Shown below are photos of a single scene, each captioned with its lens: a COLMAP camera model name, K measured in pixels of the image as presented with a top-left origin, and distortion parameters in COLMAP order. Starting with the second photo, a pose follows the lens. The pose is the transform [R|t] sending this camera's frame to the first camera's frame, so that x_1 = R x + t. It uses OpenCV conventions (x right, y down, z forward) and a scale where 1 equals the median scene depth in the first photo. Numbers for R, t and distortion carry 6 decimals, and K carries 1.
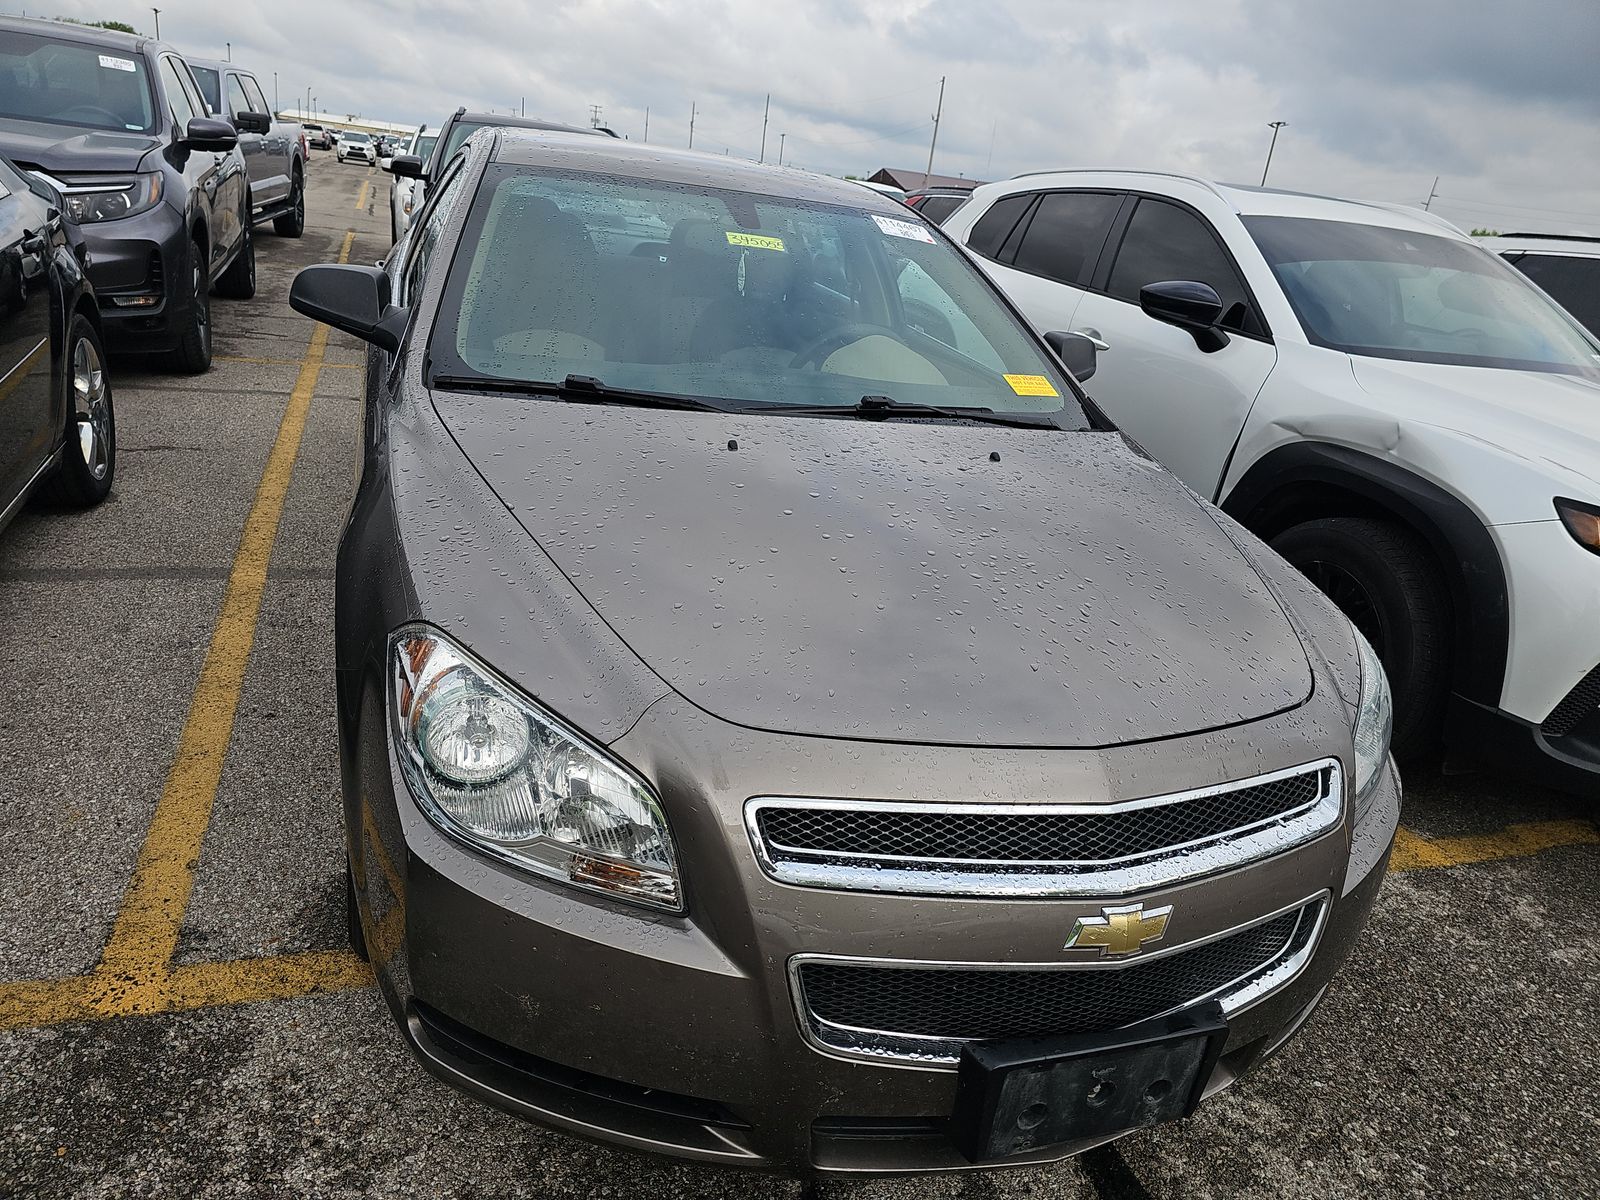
lens RADIAL K [[1060.2, 0, 800.0], [0, 1060.2, 600.0], [0, 0, 1]] dist [0.043033, -0.038077]
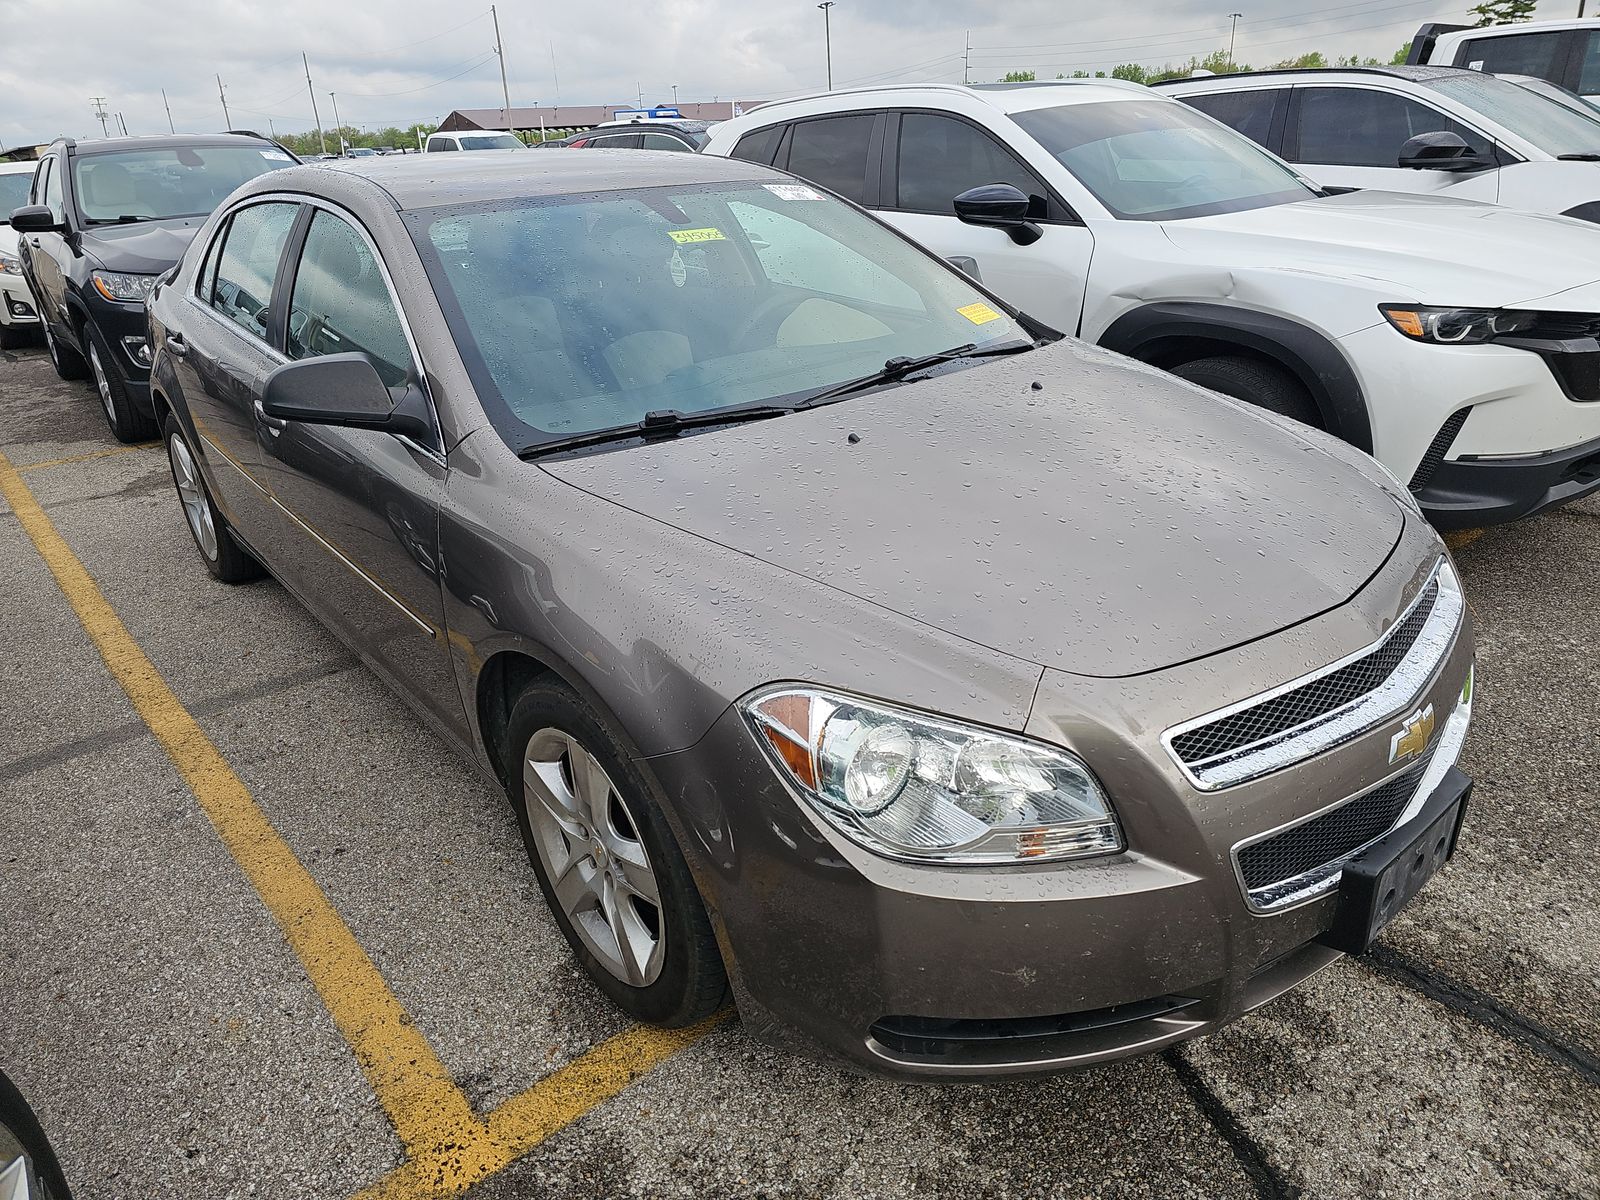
lens RADIAL K [[1055.4, 0, 807.7], [0, 1055.4, 582.3], [0, 0, 1]] dist [0.050091, -0.041842]
pose [[0.916758, -0.296467, 0.267698, -0.391319], [0.282321, 0.955012, 0.090809, -0.107169], [-0.282577, -0.007673, 0.959214, 0.006467]]
